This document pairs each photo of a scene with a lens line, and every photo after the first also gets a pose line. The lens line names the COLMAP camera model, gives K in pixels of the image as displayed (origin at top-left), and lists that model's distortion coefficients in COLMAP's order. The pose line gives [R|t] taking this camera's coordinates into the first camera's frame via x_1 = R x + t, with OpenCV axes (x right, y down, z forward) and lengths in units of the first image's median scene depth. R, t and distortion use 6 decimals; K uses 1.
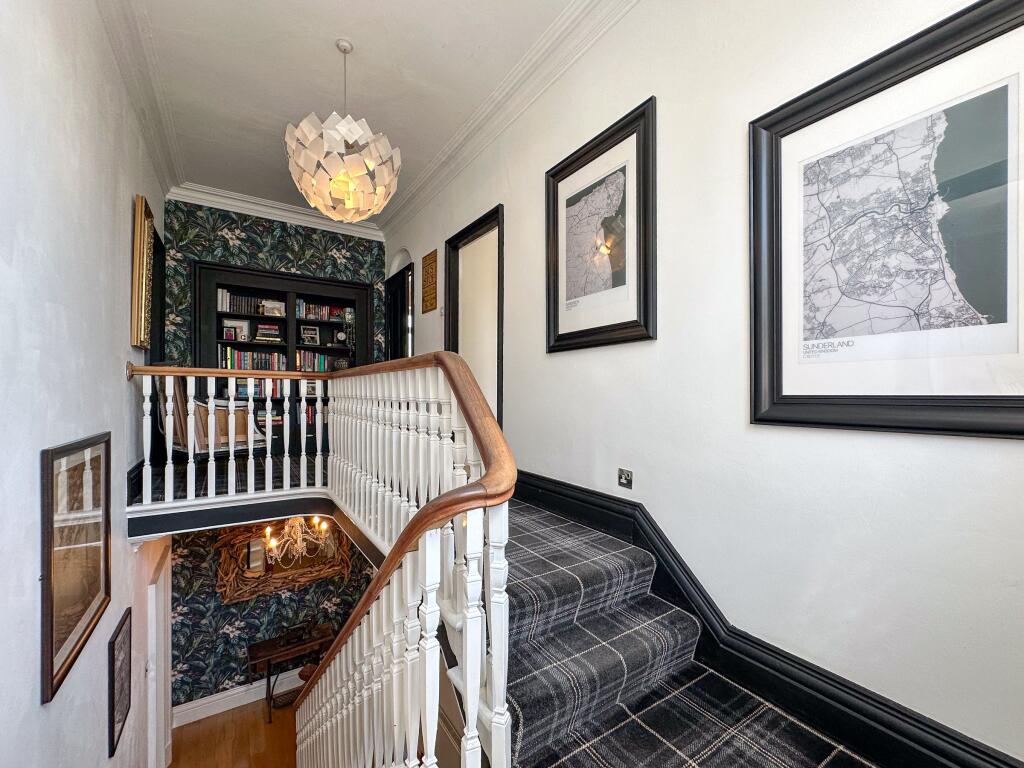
lens RADIAL K [[412.0, 0, 509.3], [0, 412.0, 380.5], [0, 0, 1]] dist [-0.001907, -0.000180]
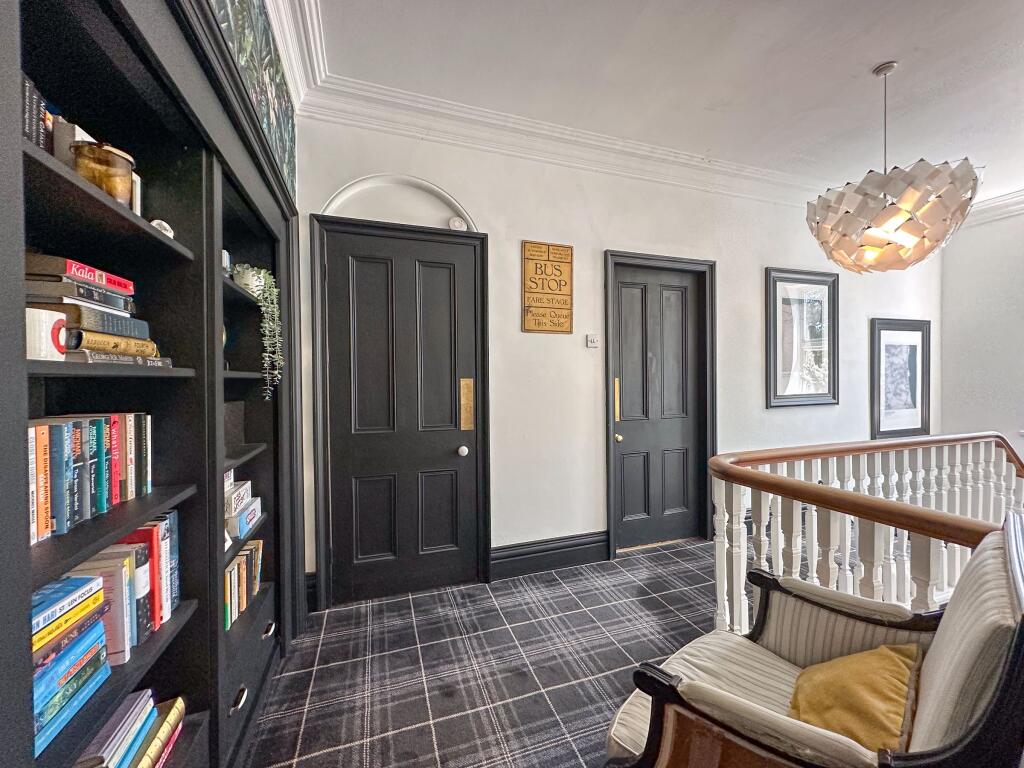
lens RADIAL K [[412.0, 0, 509.3], [0, 412.0, 380.5], [0, 0, 1]] dist [-0.001907, -0.000180]
pose [[0.246116, -0.006049, 0.969221, -2.498184], [-0.000746, 0.999979, 0.006431, -0.310583], [-0.969240, -0.002306, 0.246106, 2.745179]]
